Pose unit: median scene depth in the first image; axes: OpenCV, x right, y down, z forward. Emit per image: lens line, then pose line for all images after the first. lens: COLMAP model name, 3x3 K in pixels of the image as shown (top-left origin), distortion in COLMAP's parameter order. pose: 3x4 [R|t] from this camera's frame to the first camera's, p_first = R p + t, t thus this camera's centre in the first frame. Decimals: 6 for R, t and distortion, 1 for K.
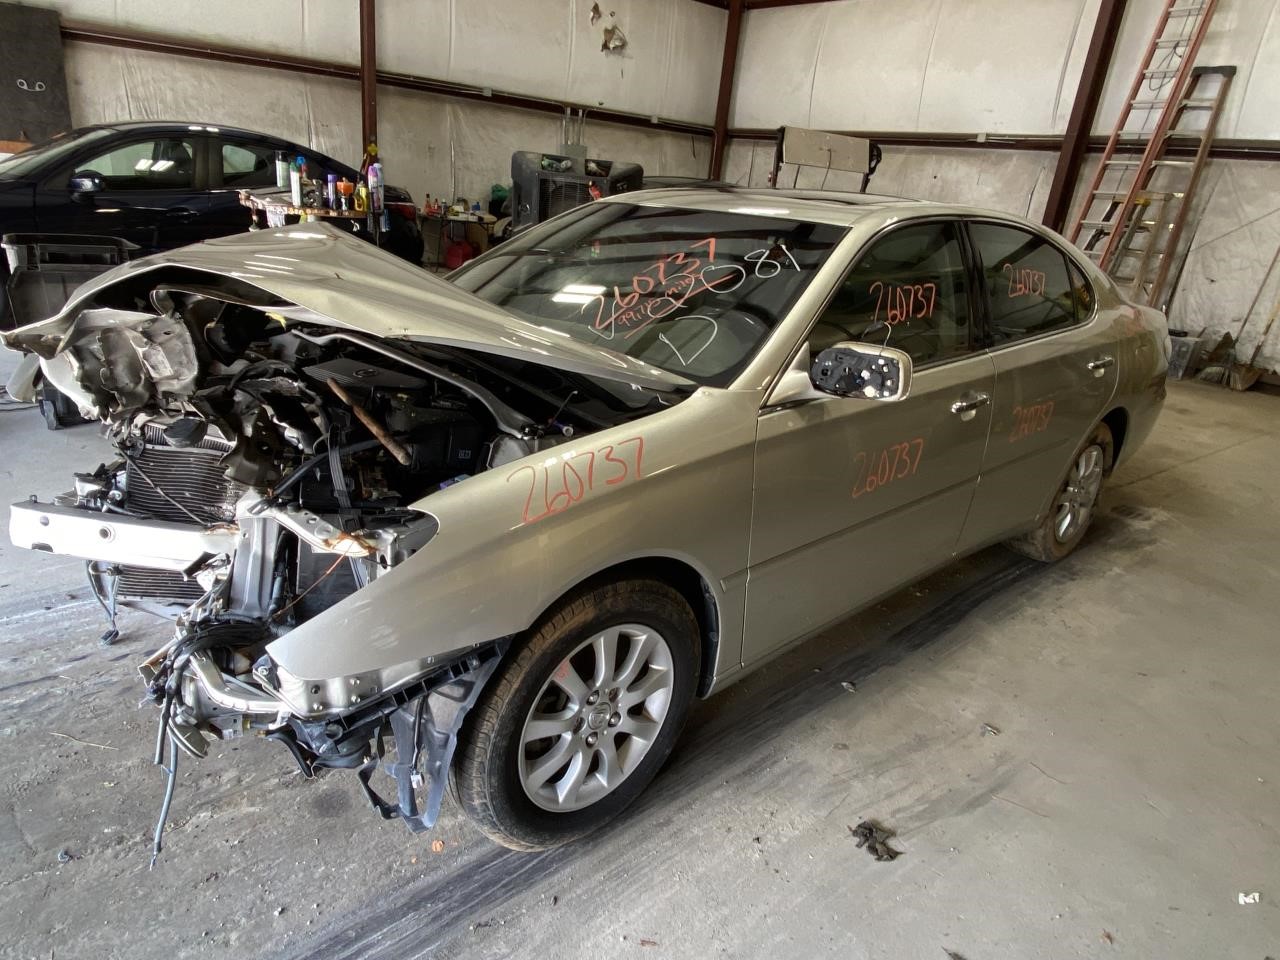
lens RADIAL K [[796.6, 0, 637.0], [0, 796.6, 493.6], [0, 0, 1]] dist [0.027577, -0.030559]
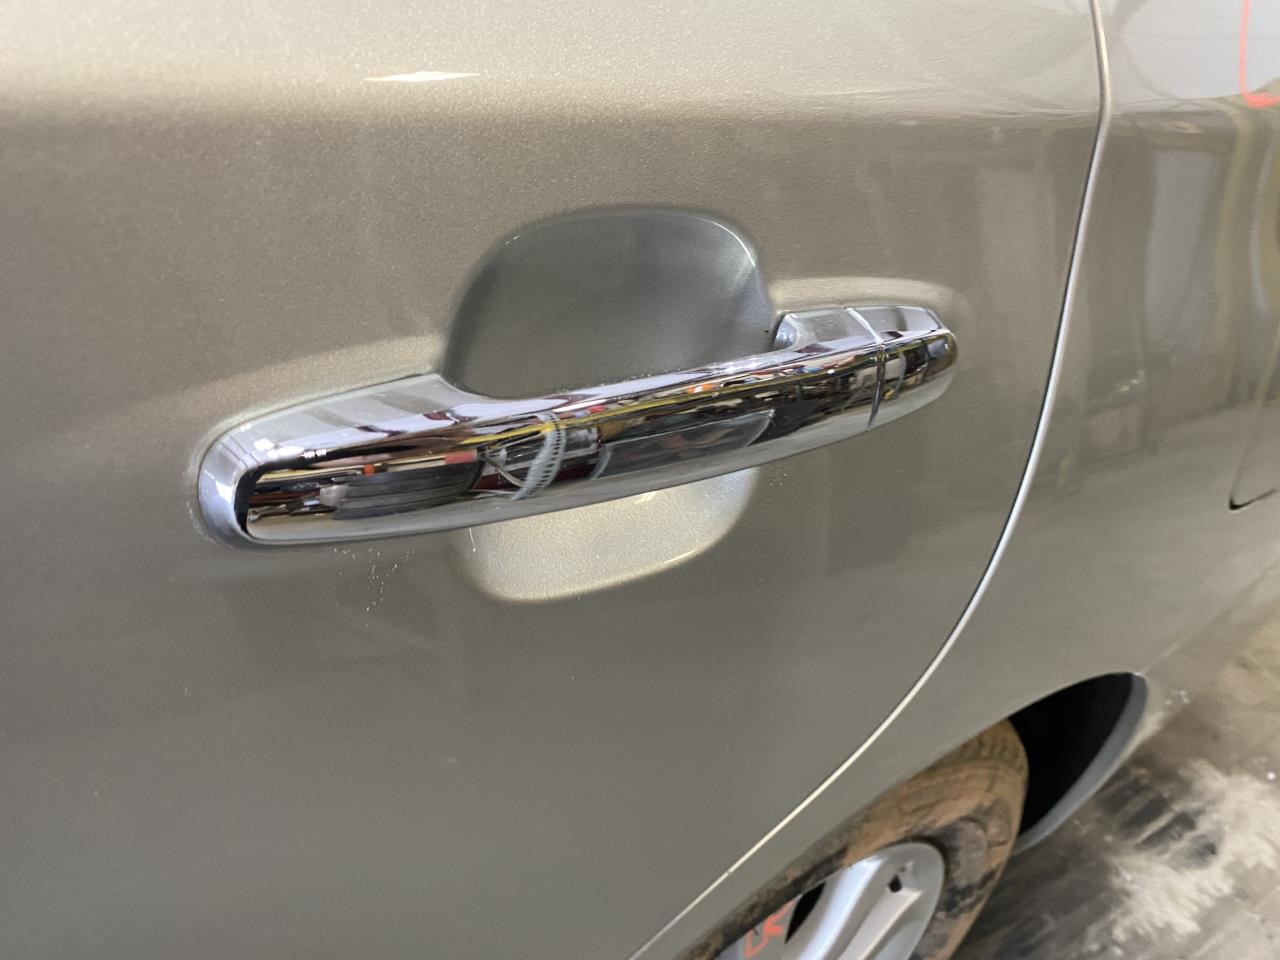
lens RADIAL K [[971.8, 0, 640.6], [0, 971.8, 472.0], [0, 0, 1]] dist [0.009252, -0.000885]
pose [[0.987171, 0.158387, -0.020176, 0.225865], [-0.152494, 0.972718, 0.174831, -0.066703], [0.047316, -0.169512, 0.984392, 0.357274]]
